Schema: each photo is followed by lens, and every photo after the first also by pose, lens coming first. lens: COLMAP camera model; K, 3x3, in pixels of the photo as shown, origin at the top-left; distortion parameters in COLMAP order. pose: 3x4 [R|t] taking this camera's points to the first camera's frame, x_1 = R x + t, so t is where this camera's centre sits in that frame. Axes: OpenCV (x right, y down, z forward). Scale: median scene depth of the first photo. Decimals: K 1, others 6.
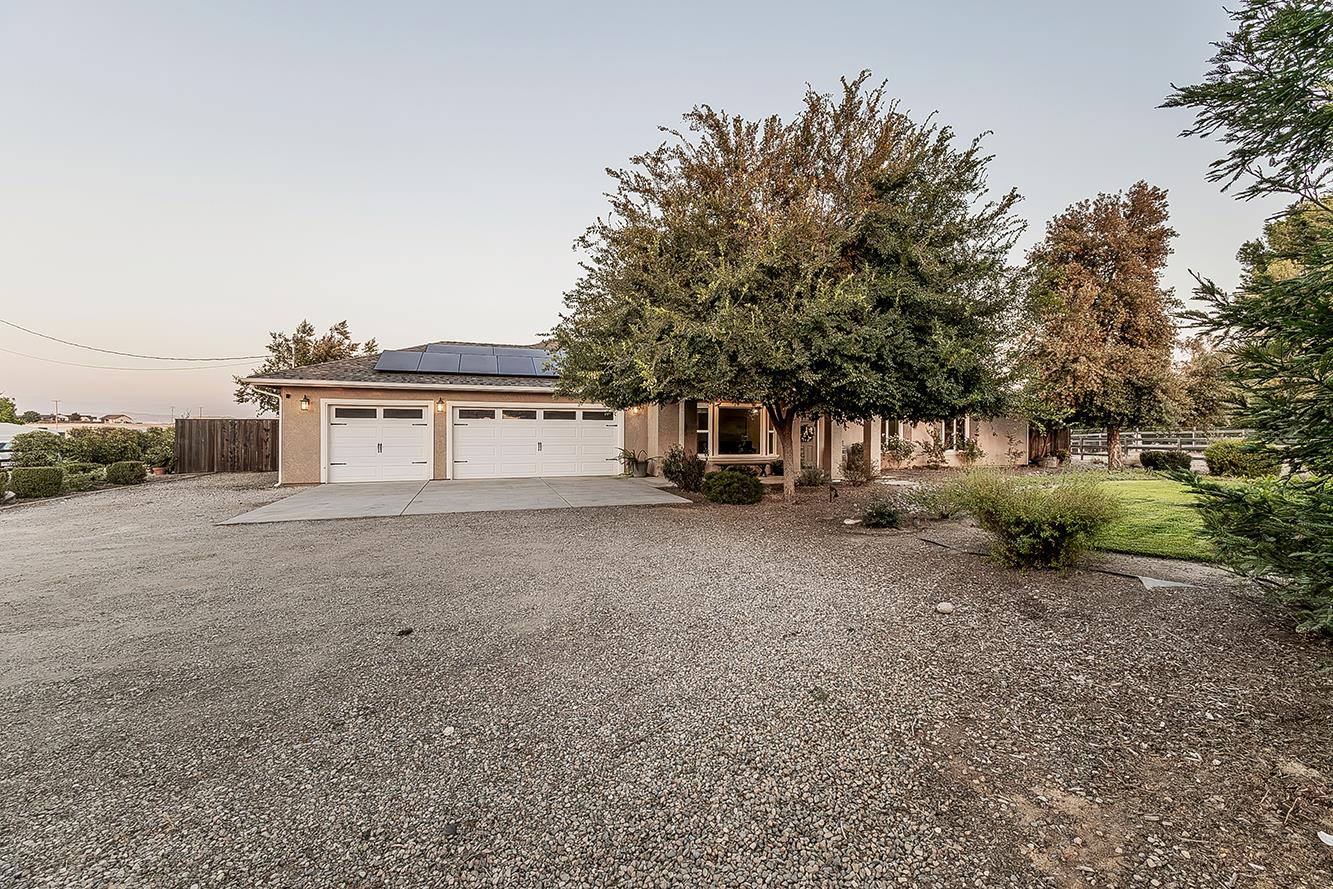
lens RADIAL K [[613.3, 0, 662.9], [0, 613.3, 431.2], [0, 0, 1]] dist [-0.001865, -0.000286]
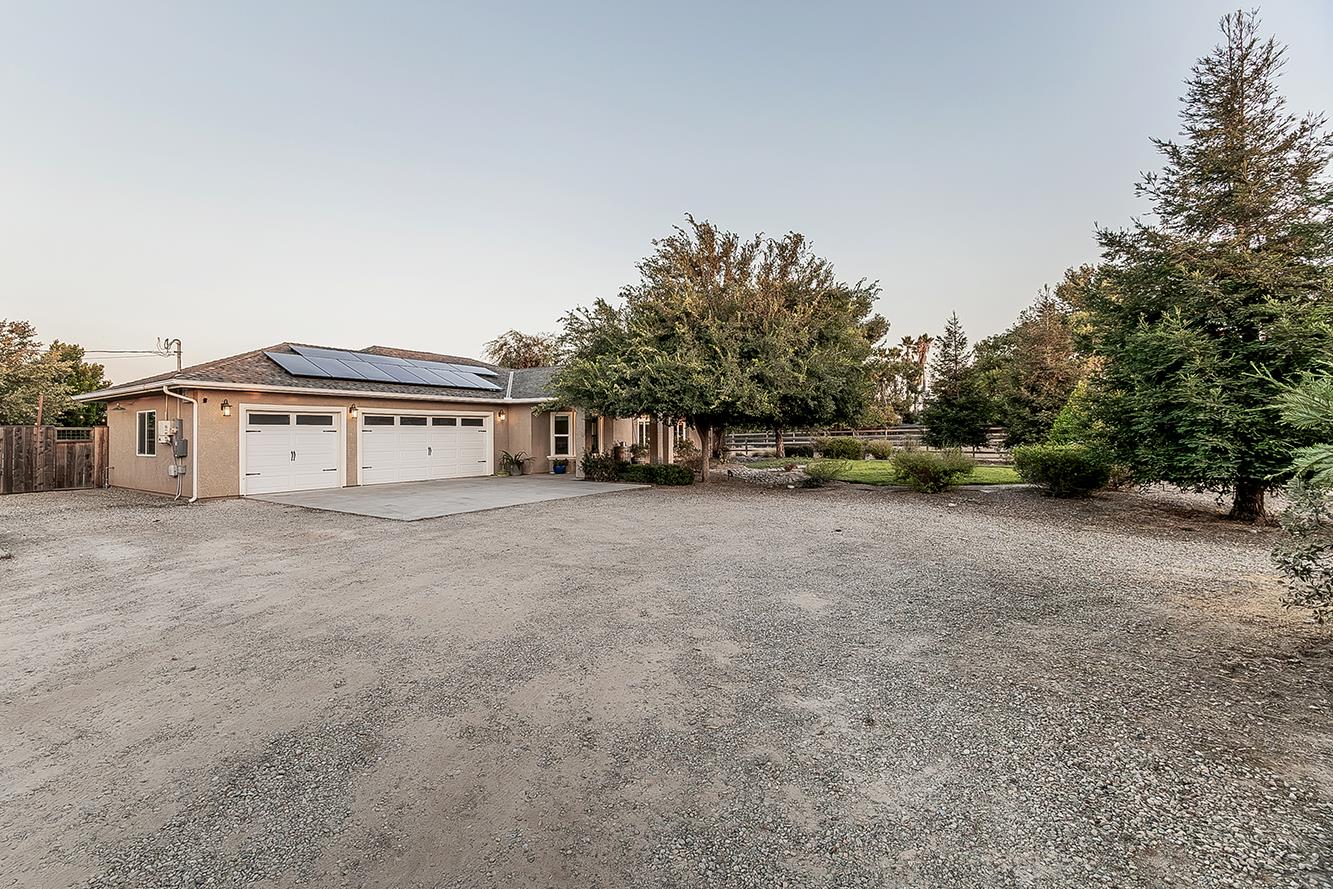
lens RADIAL K [[613.3, 0, 662.9], [0, 613.3, 431.2], [0, 0, 1]] dist [-0.001865, -0.000286]
pose [[0.828882, -0.005471, 0.559397, -0.503997], [0.008674, 0.999958, -0.003073, -0.003142], [-0.559356, 0.007400, 0.828894, -0.110368]]
